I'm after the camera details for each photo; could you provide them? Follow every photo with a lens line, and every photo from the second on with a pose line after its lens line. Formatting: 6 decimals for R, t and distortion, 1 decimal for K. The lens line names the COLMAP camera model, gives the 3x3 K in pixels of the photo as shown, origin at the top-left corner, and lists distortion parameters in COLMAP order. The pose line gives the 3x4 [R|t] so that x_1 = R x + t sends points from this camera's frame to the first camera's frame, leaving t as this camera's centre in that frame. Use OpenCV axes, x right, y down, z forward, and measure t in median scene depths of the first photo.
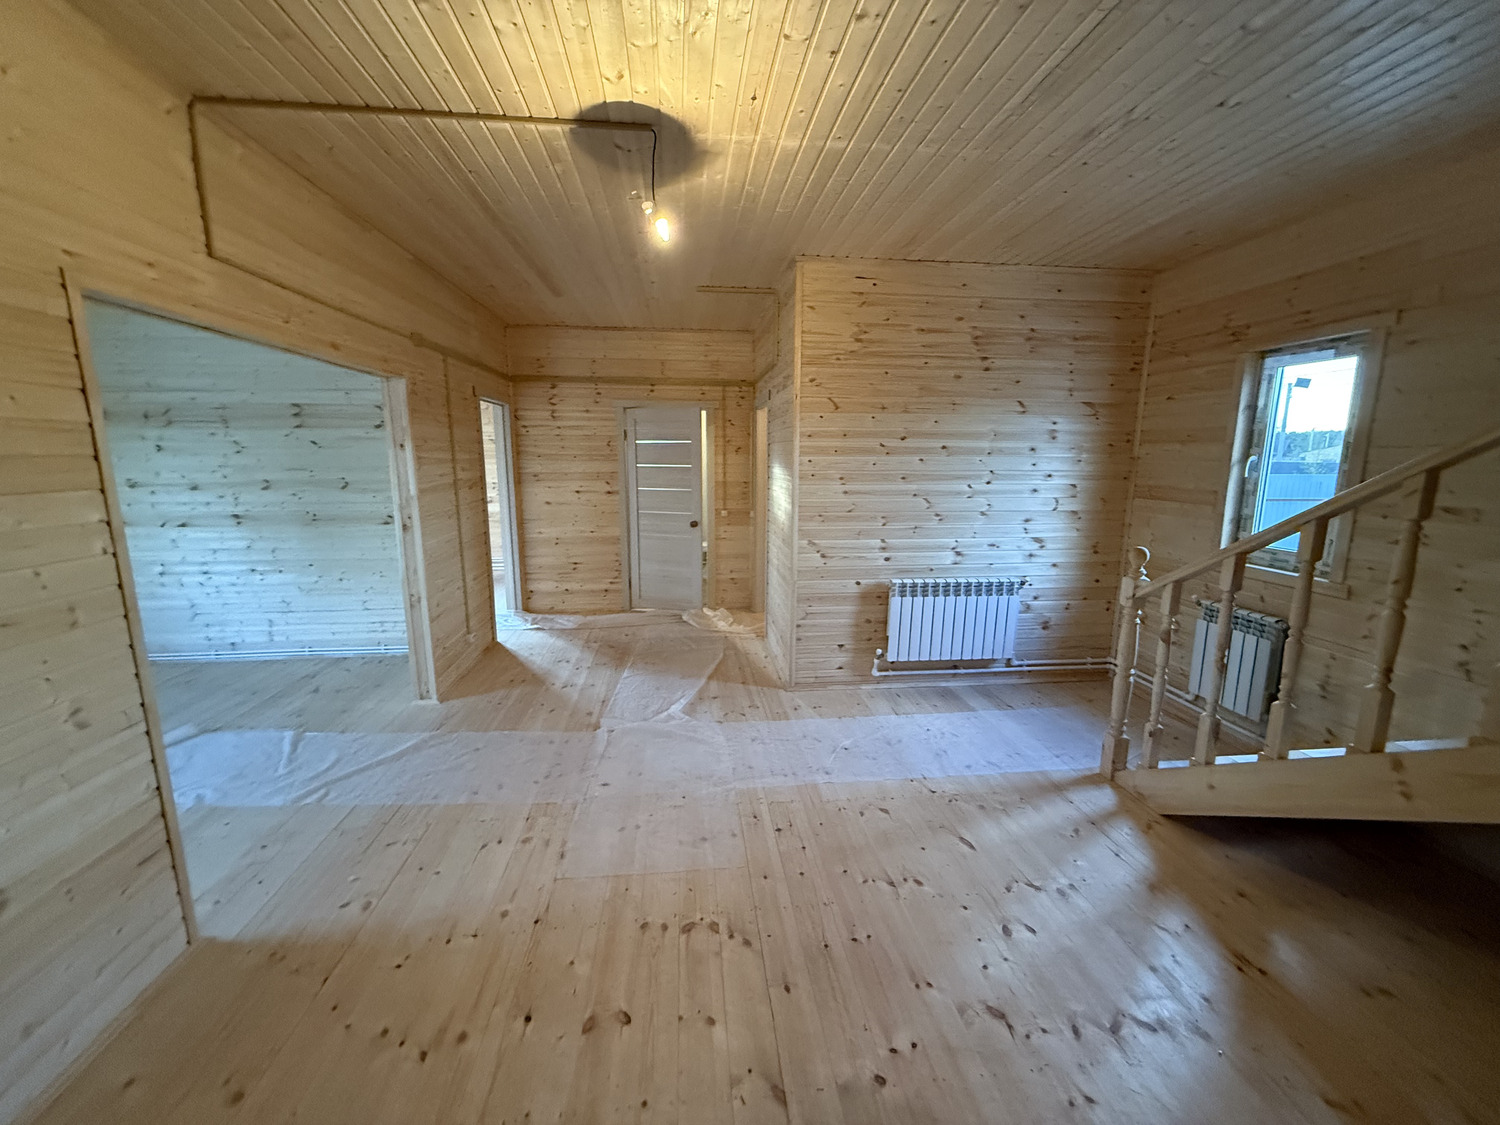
lens RADIAL K [[600.7, 0, 745.2], [0, 600.7, 559.9], [0, 0, 1]] dist [-0.000296, -0.000693]
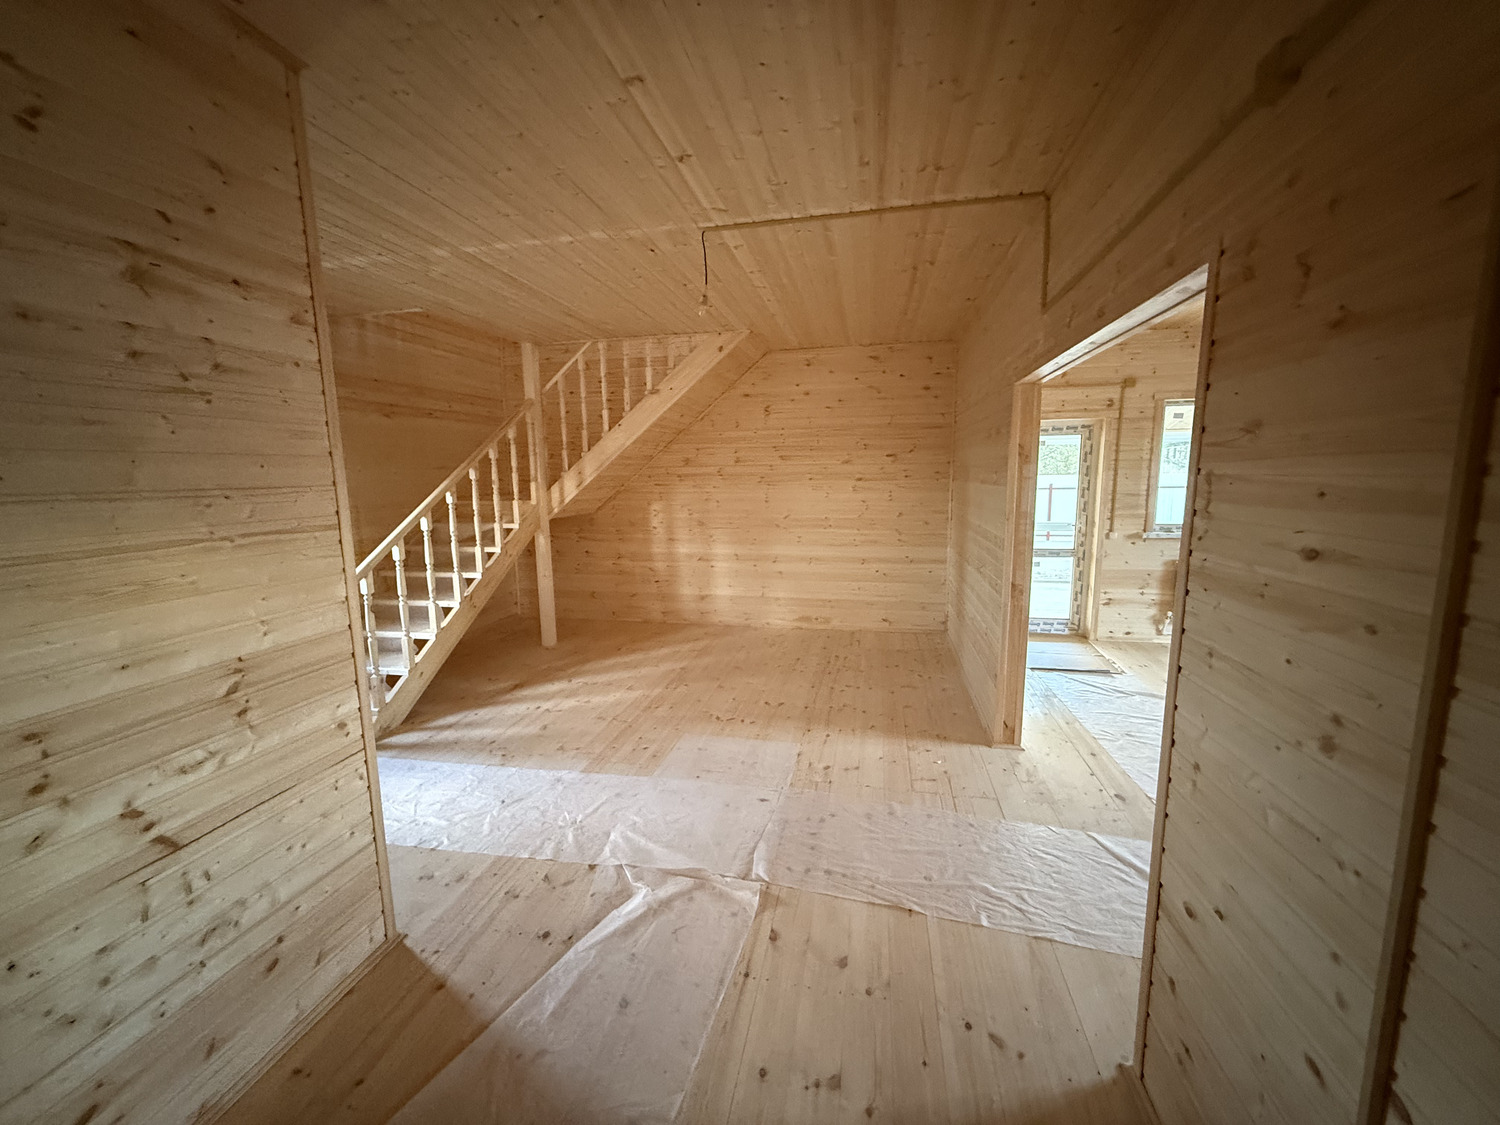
lens RADIAL K [[600.7, 0, 745.2], [0, 600.7, 559.9], [0, 0, 1]] dist [-0.000296, -0.000693]
pose [[-0.949235, -0.033745, 0.312754, -0.496667], [0.067115, 0.949612, 0.306158, -0.314232], [-0.307326, 0.311606, -0.899140, 1.757555]]
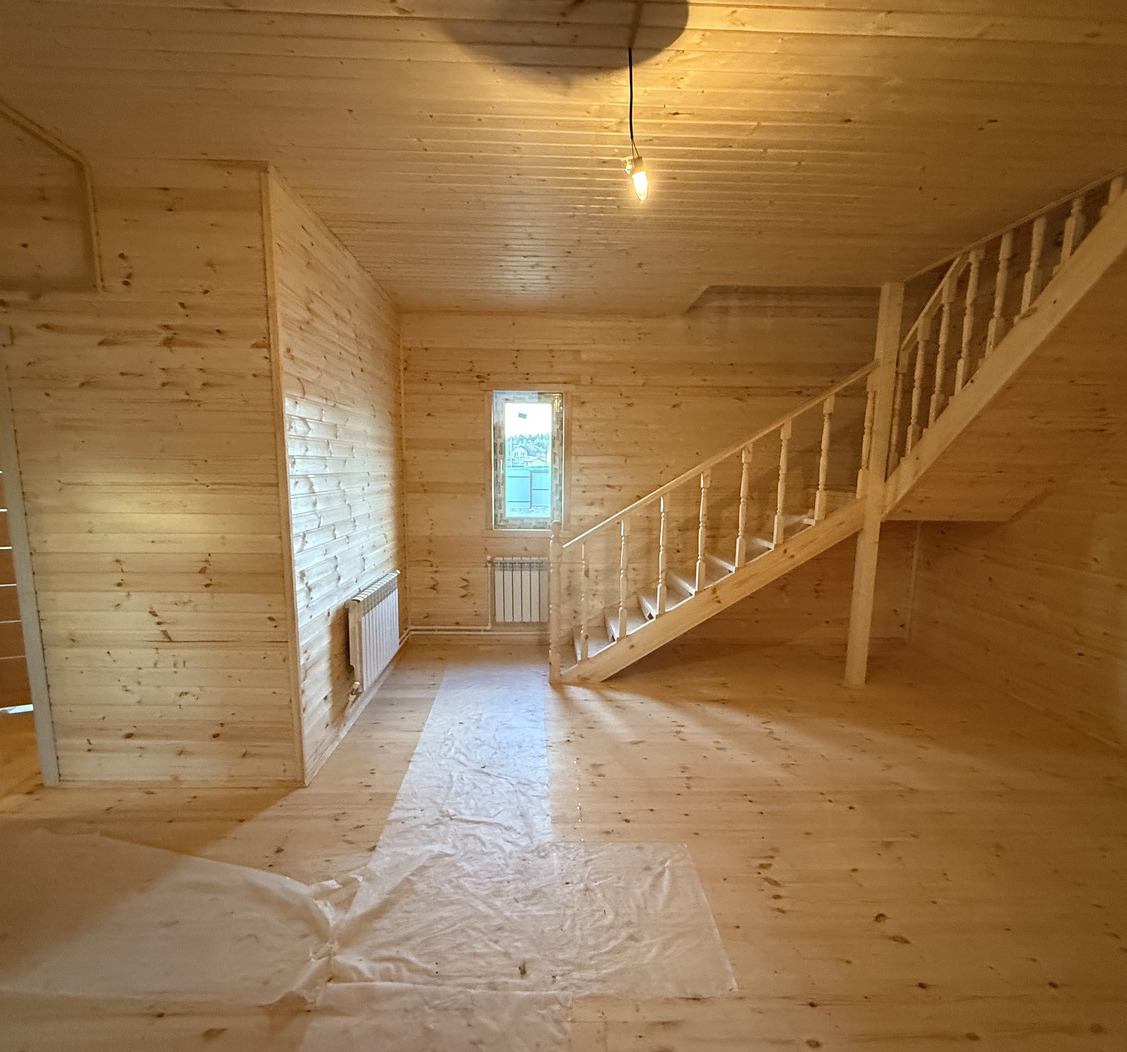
lens RADIAL K [[598.4, 0, 557.9], [0, 598.4, 562.4], [0, 0, 1]] dist [0.000059, 0.000432]
pose [[0.079741, -0.163001, 0.983398, -0.772748], [0.163573, 0.975306, 0.148396, -0.133908], [-0.983303, 0.149024, 0.104434, 0.816957]]
